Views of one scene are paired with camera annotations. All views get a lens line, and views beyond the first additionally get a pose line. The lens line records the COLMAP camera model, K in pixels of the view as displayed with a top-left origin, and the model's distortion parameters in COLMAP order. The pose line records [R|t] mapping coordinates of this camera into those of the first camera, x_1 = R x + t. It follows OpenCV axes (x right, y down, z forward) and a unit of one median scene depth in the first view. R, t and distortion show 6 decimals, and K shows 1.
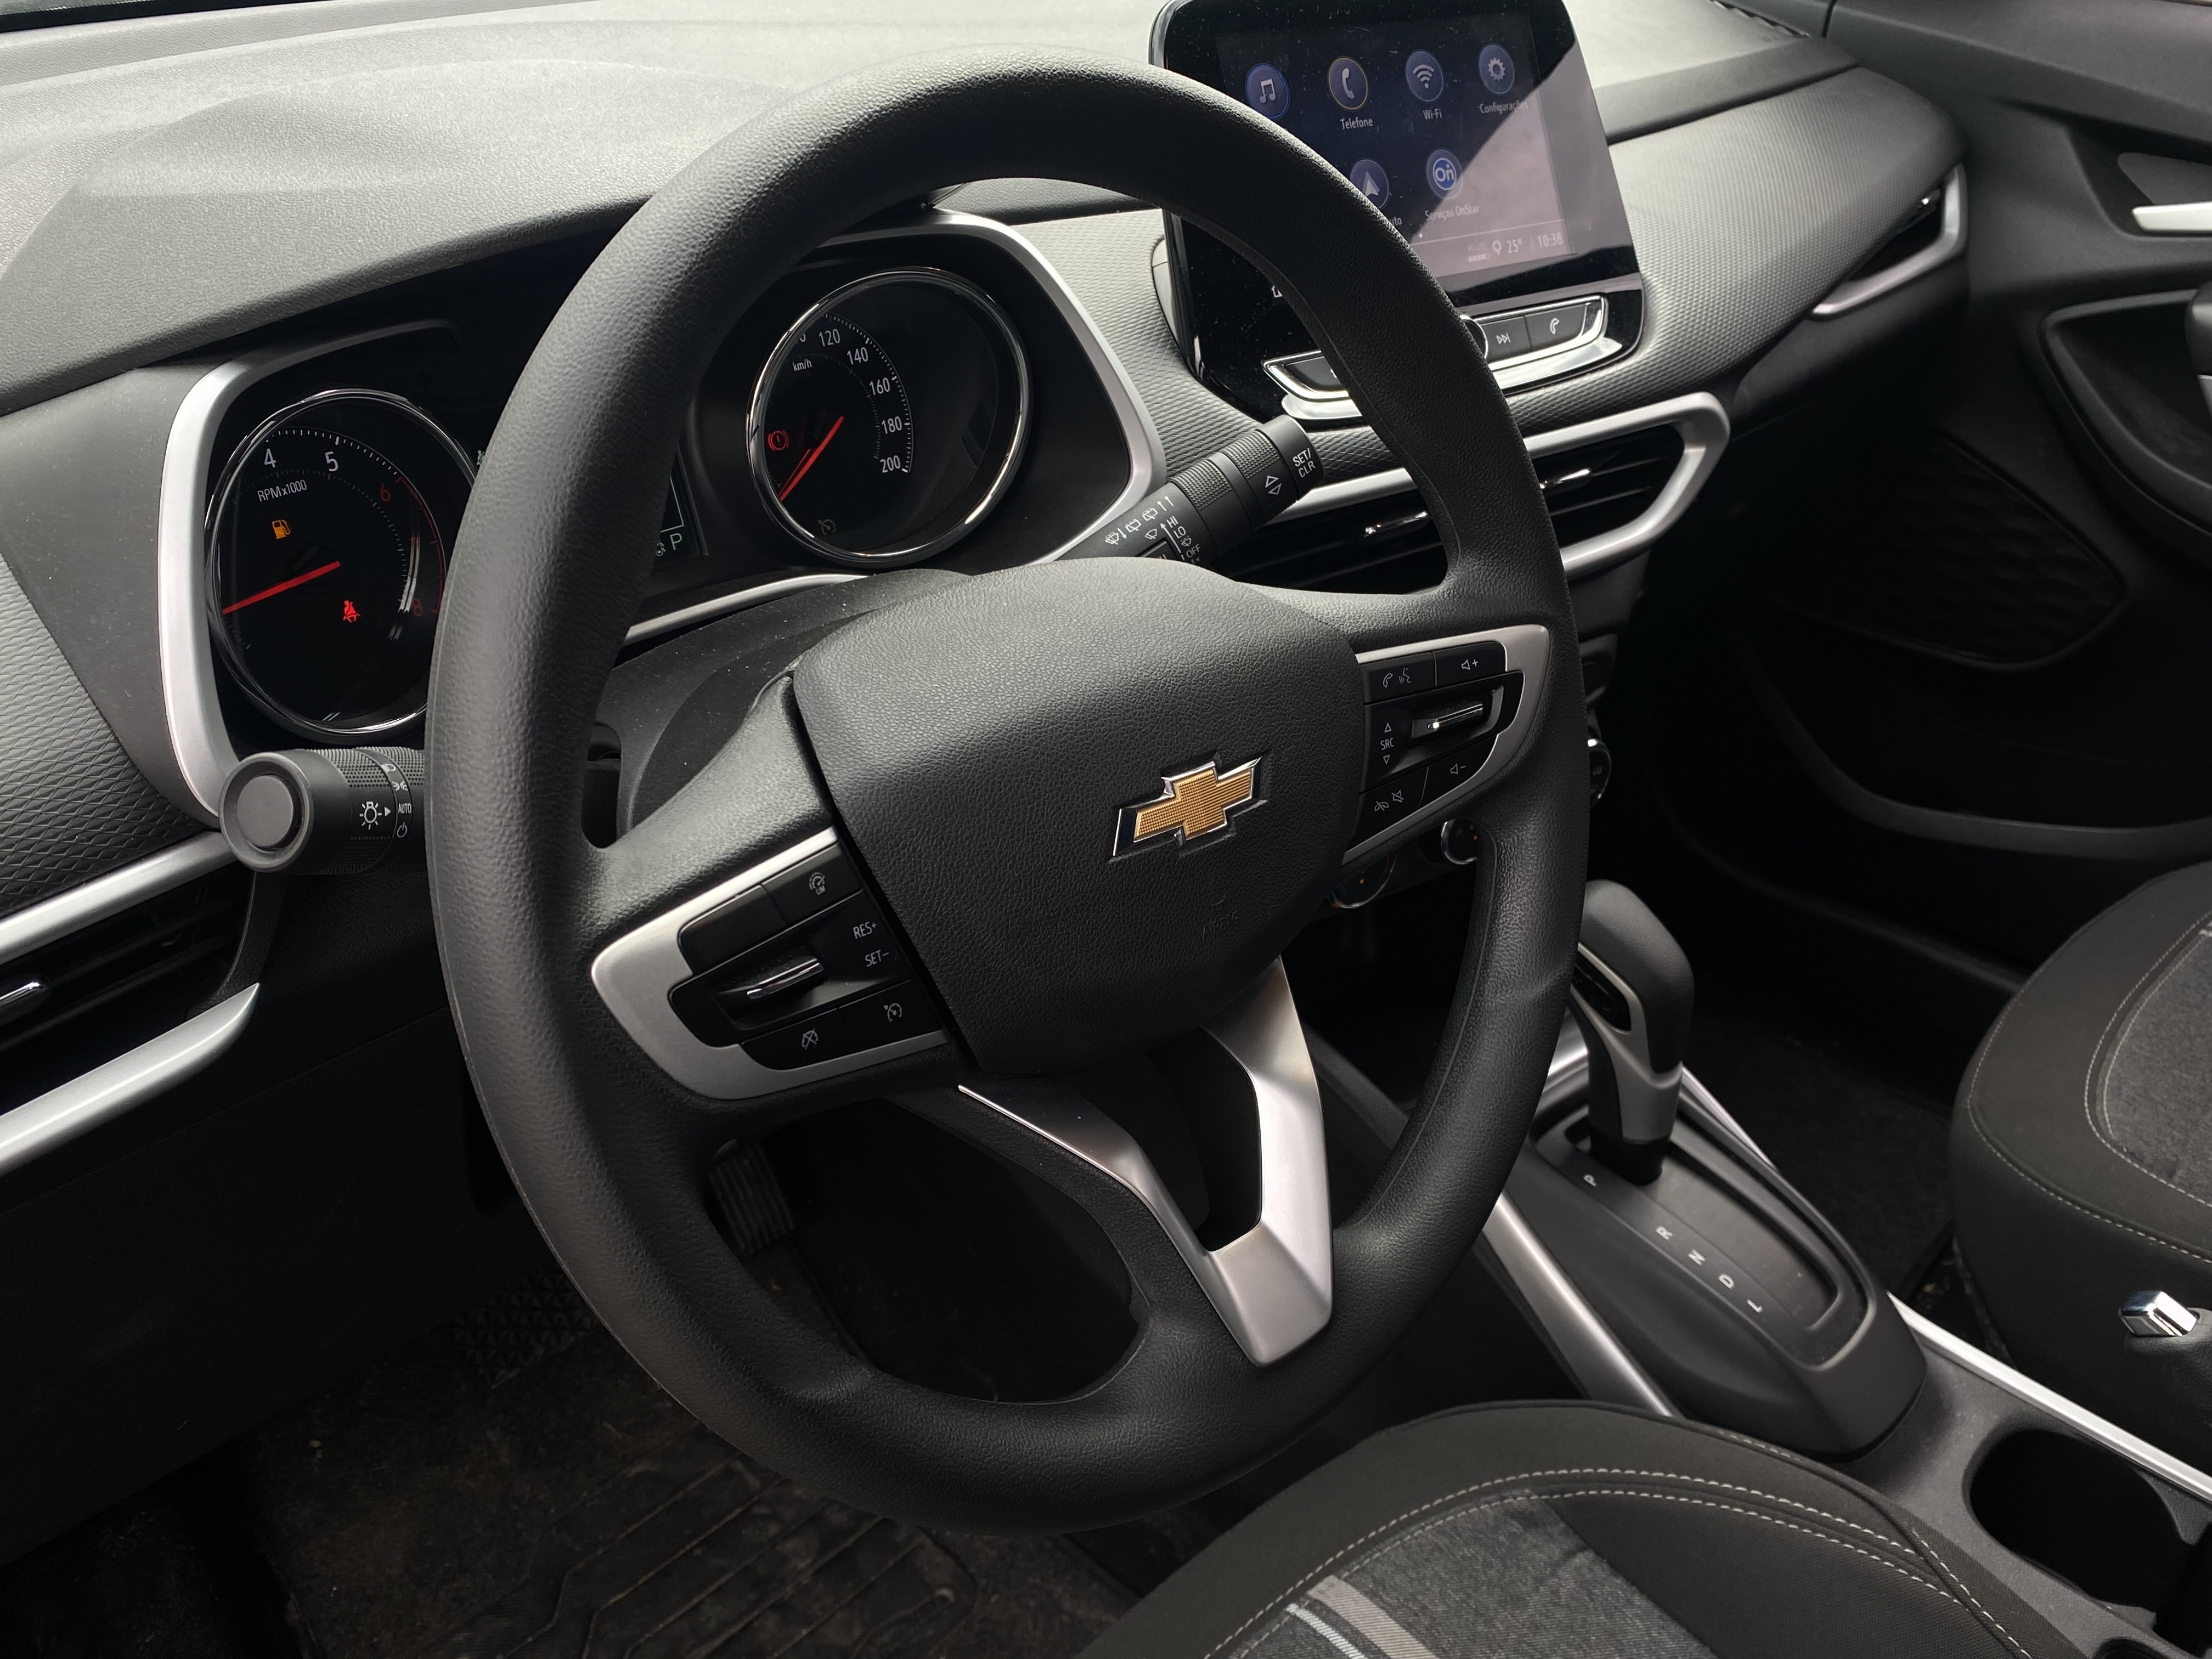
lens RADIAL K [[1883.6, 0, 1106.0], [0, 1883.6, 829.5], [0, 0, 1]] dist [0.002941, -0.001211]
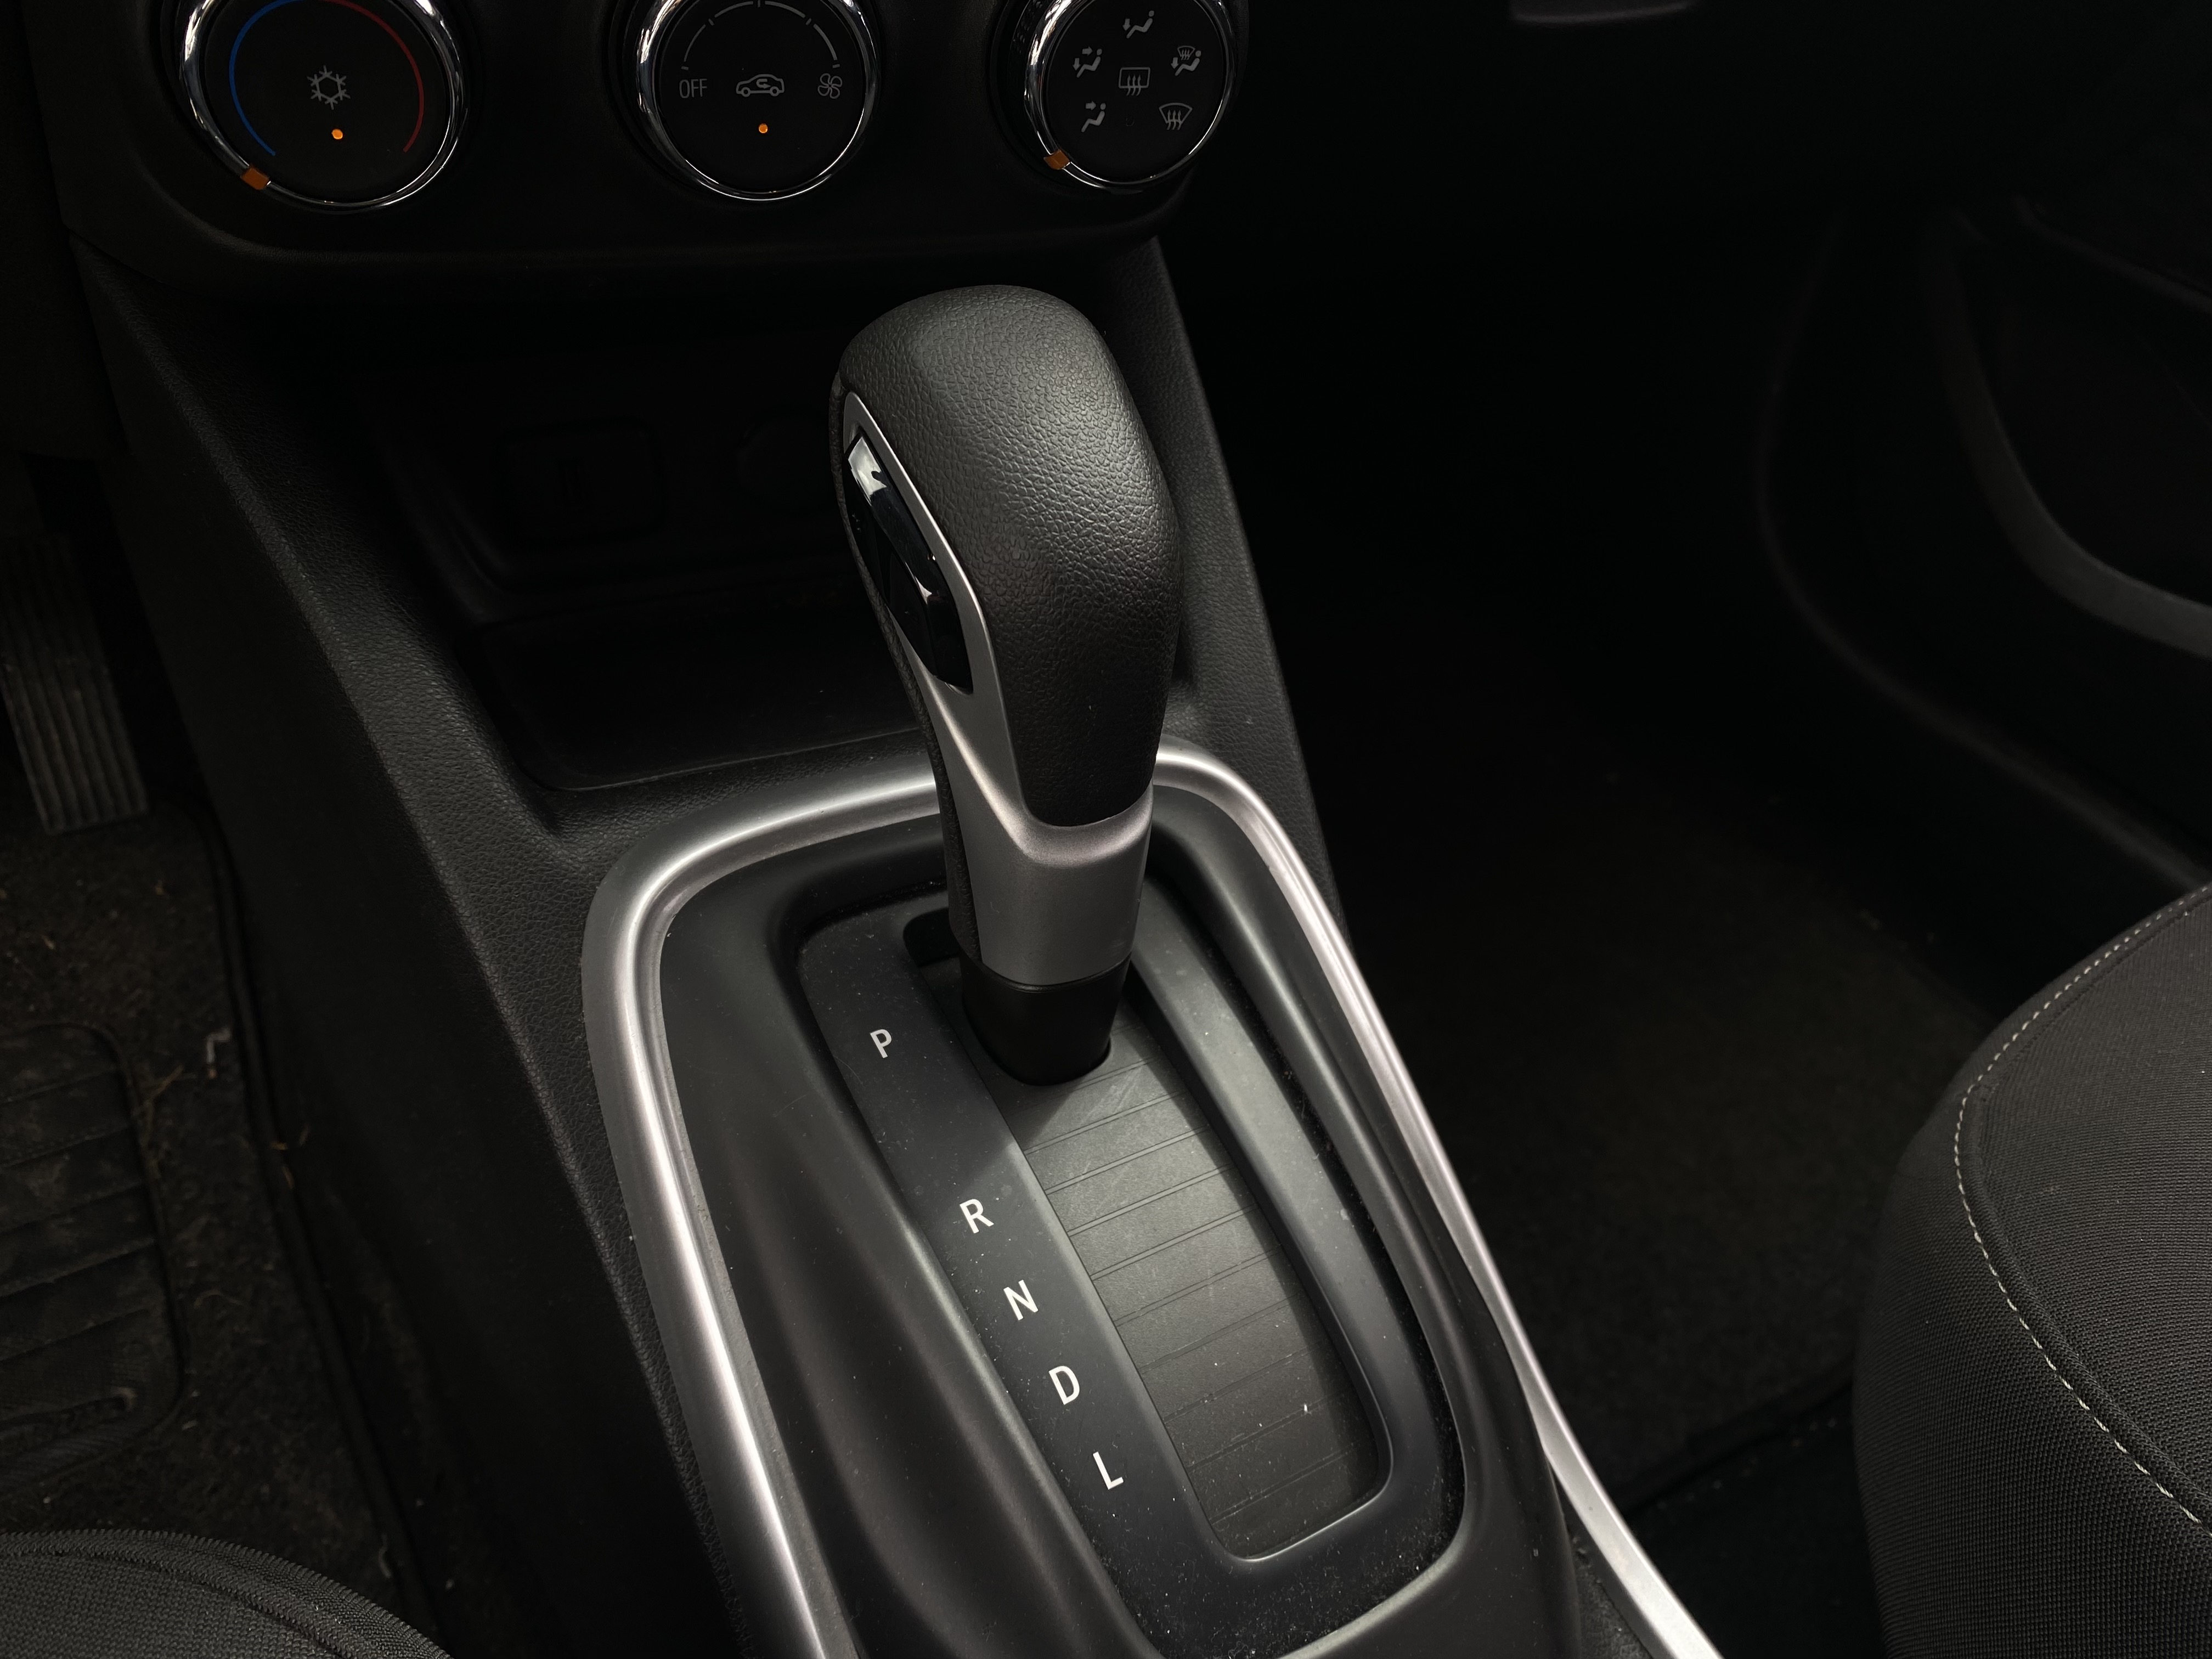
lens RADIAL K [[1666.2, 0, 1106.0], [0, 1666.2, 829.5], [0, 0, 1]] dist [-0.005004, -0.004701]
pose [[0.957626, 0.229424, -0.174120, 0.285624], [-0.202145, 0.966017, 0.161086, 0.058121], [0.205160, -0.119063, 0.971459, 0.531032]]
